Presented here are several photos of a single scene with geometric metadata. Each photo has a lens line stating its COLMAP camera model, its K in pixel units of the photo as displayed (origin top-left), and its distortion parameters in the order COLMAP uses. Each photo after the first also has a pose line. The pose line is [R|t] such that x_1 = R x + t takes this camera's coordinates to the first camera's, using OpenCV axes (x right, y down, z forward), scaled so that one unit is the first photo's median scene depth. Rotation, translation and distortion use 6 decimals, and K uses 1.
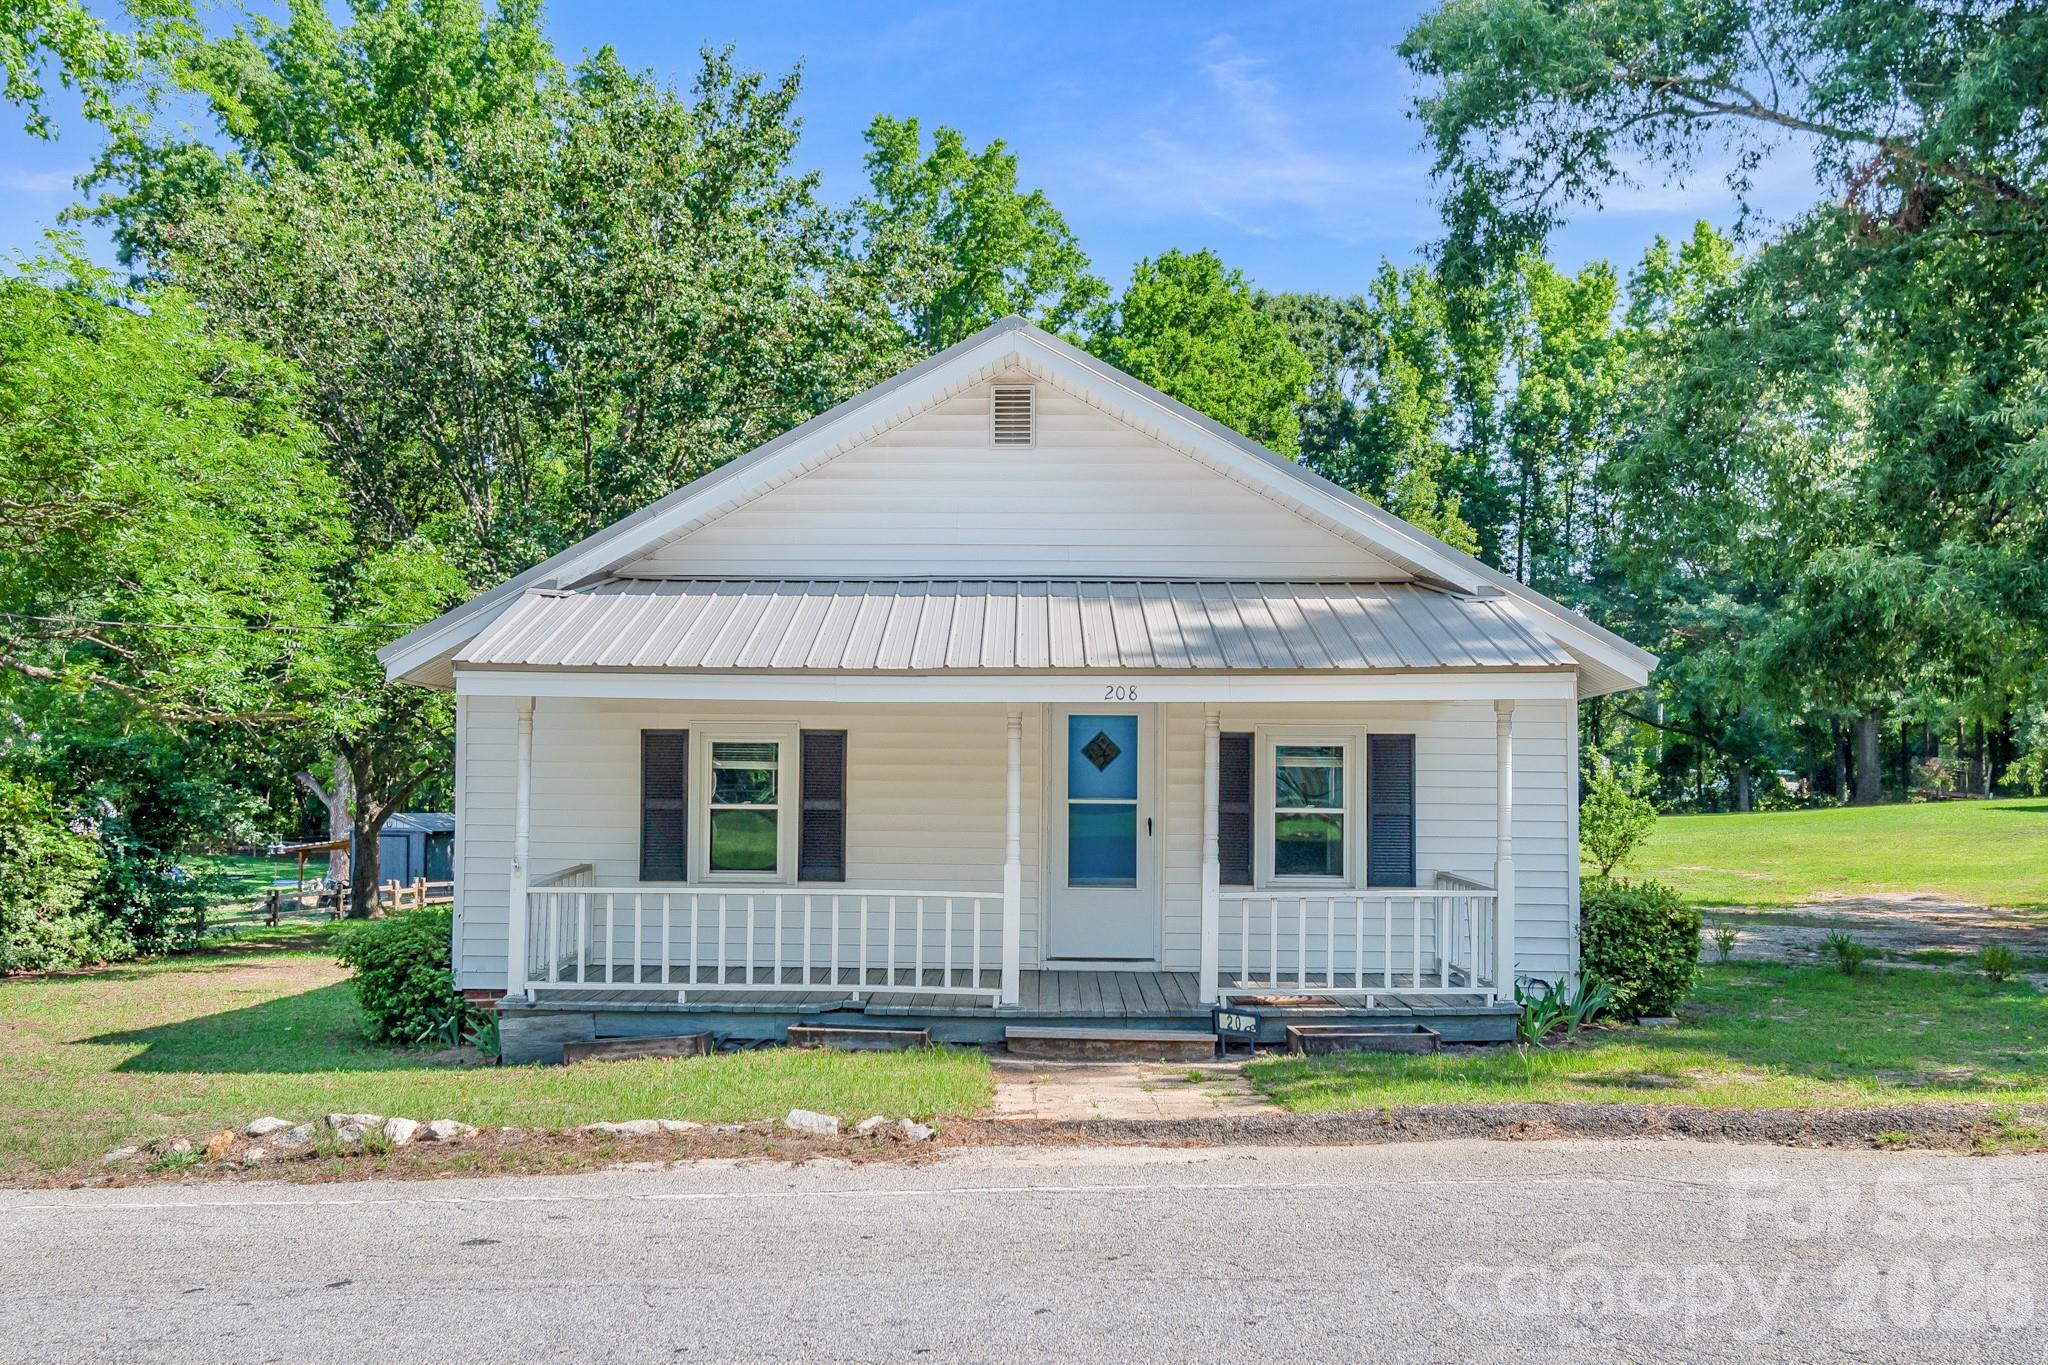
lens RADIAL K [[1659.7, 0, 983.0], [0, 1659.7, 718.4], [0, 0, 1]] dist [-0.003178, -0.009715]
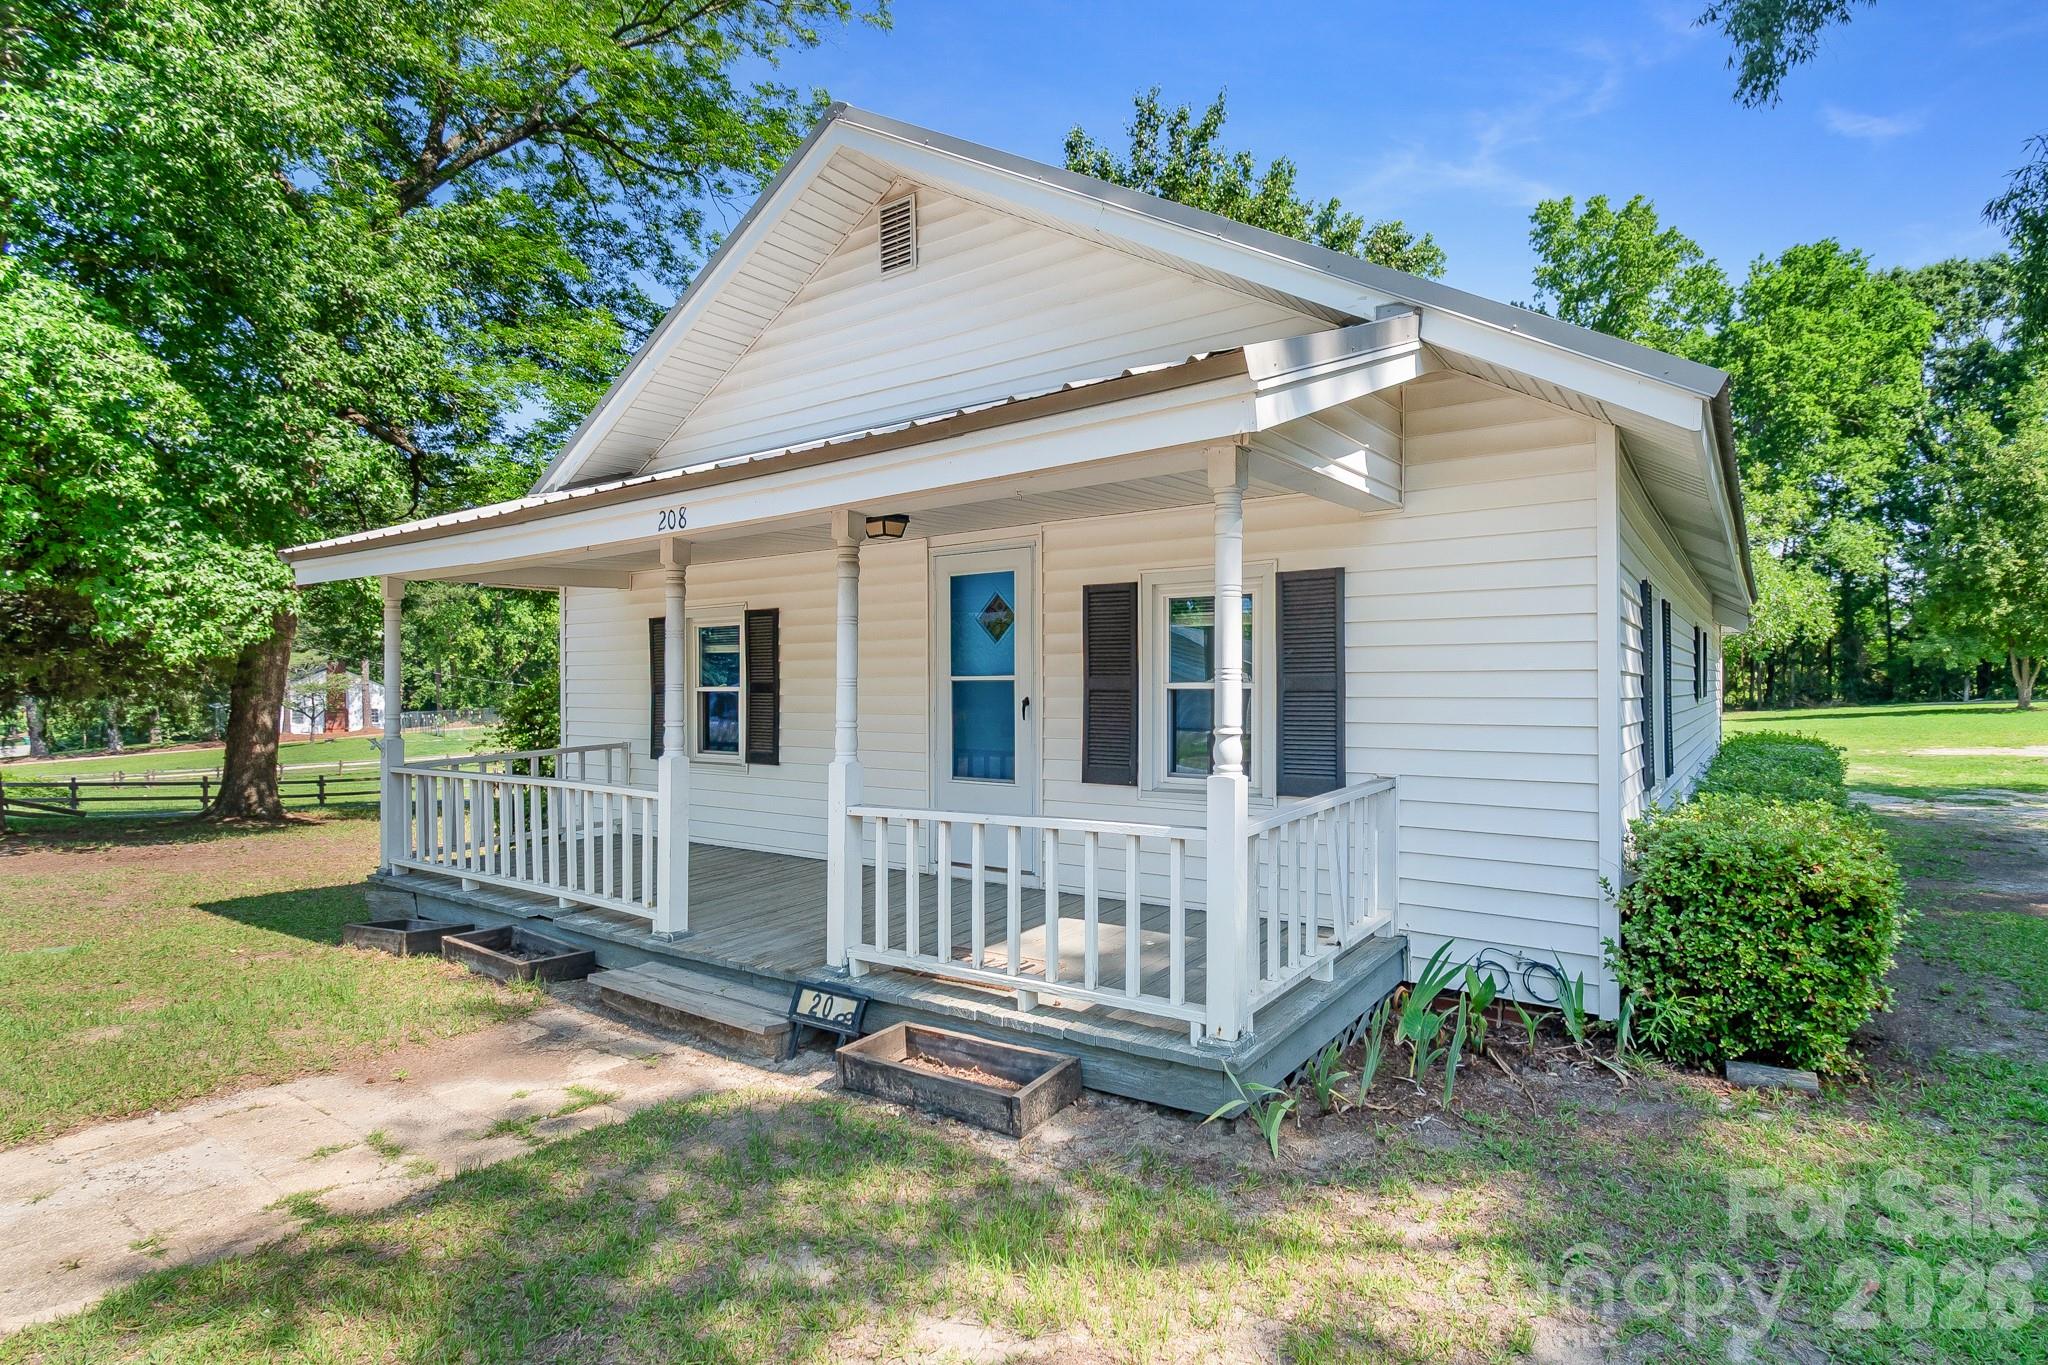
lens RADIAL K [[975.1, 0, 1123.8], [0, 975.1, 687.8], [0, 0, 1]] dist [-0.001653, -0.000987]
pose [[0.855902, -0.012092, -0.516997, 0.381188], [0.036356, 0.998660, 0.036830, 0.039275], [0.515859, -0.050318, 0.855195, 0.615723]]
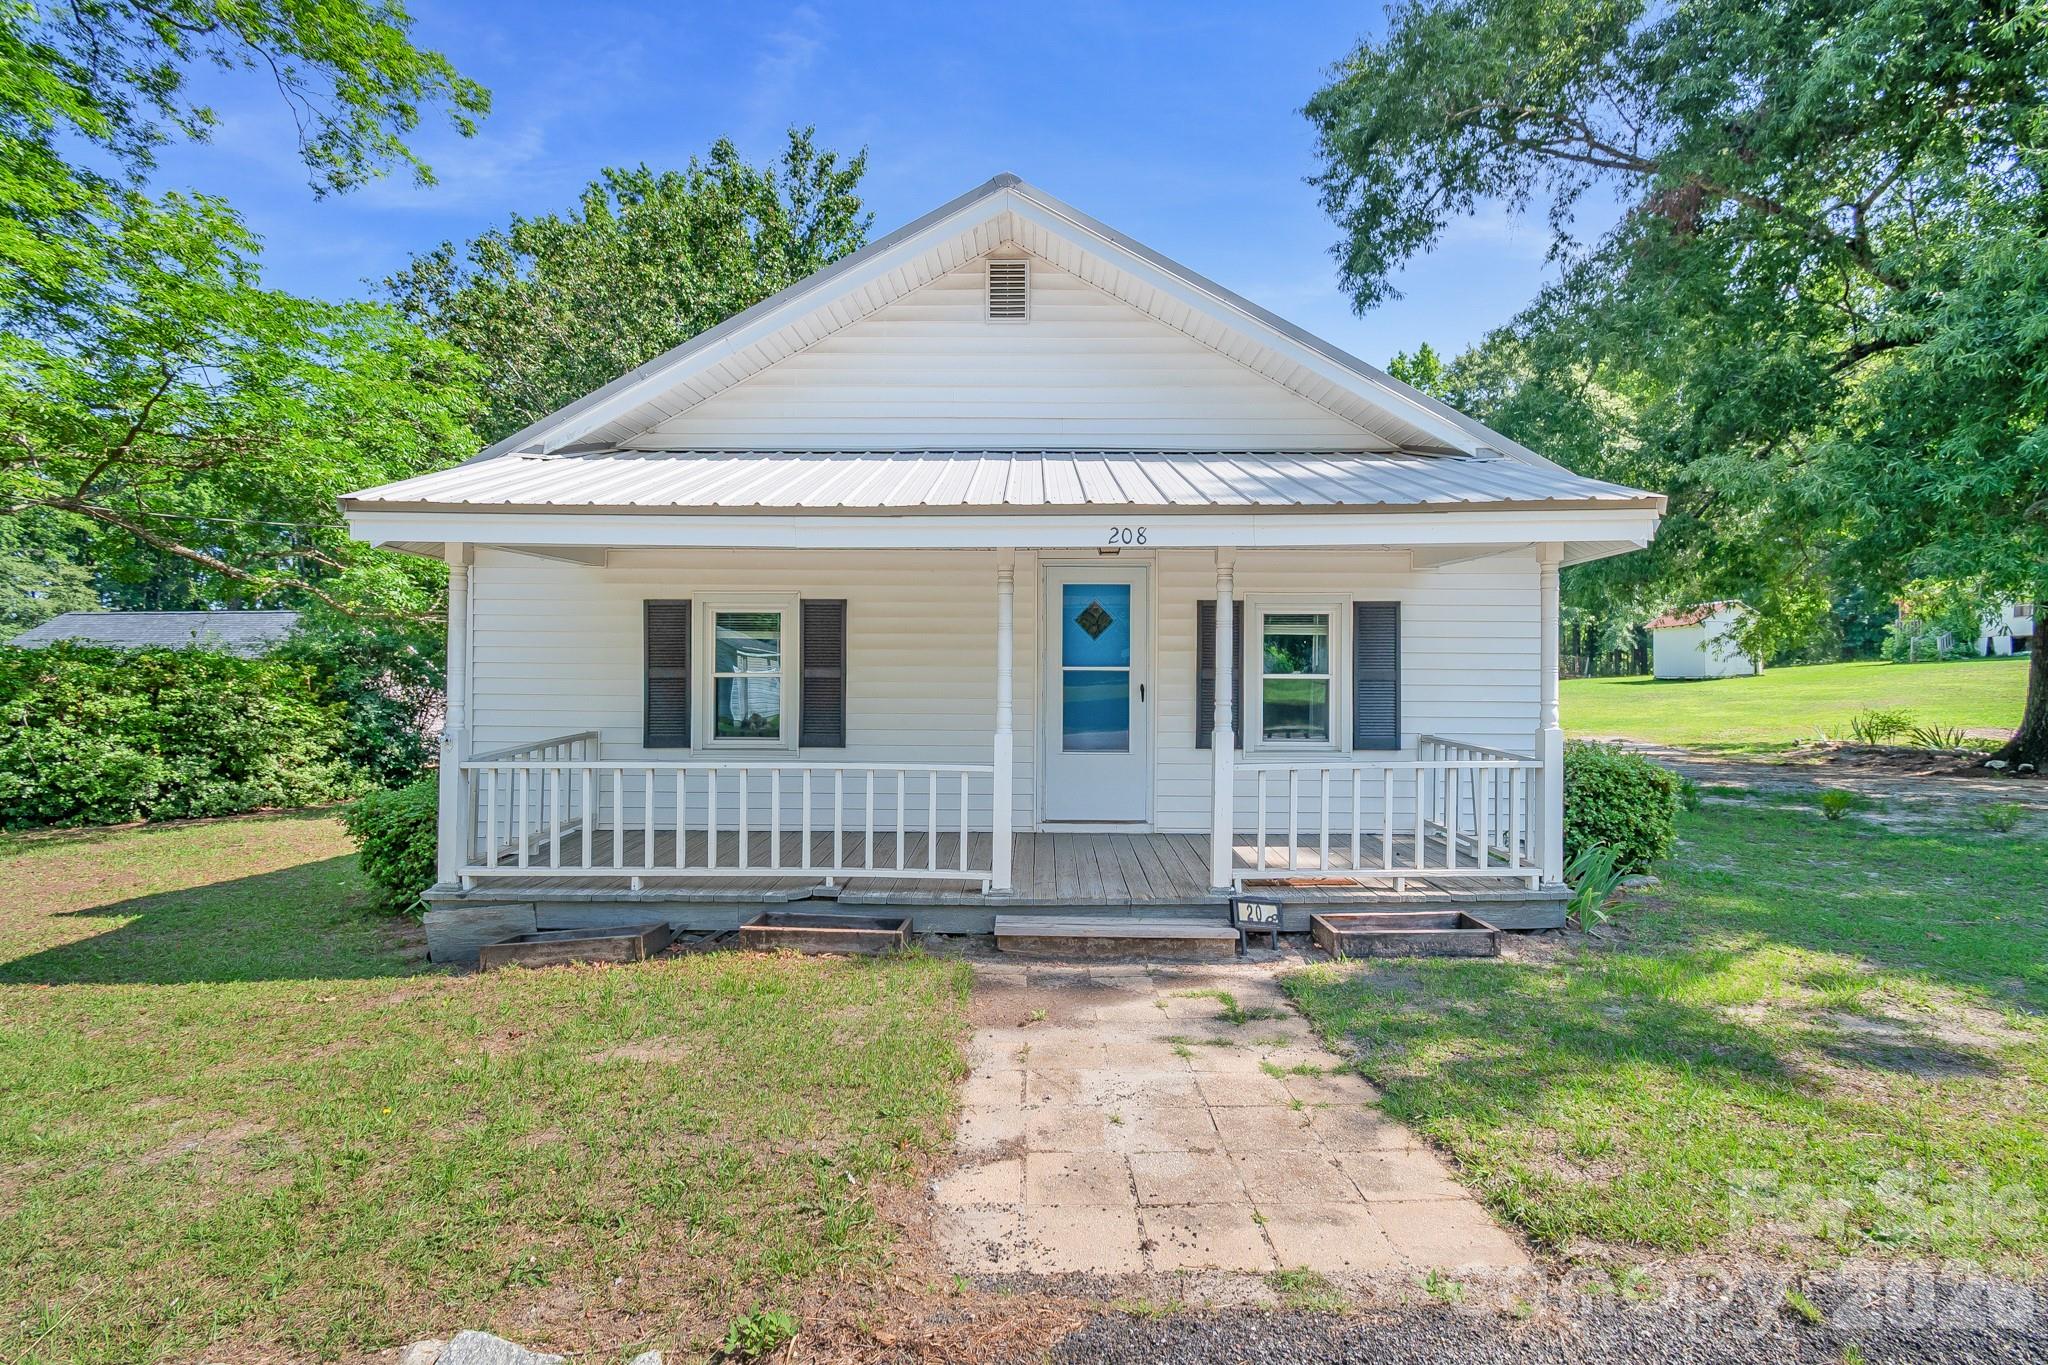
lens RADIAL K [[891.2, 0, 1019.2], [0, 891.2, 675.2], [0, 0, 1]] dist [0.000420, -0.000085]
pose [[0.999909, -0.004119, 0.012823, 0.017293], [0.003578, 0.999116, 0.041888, 0.030848], [-0.012984, -0.041838, 0.999040, 0.446327]]
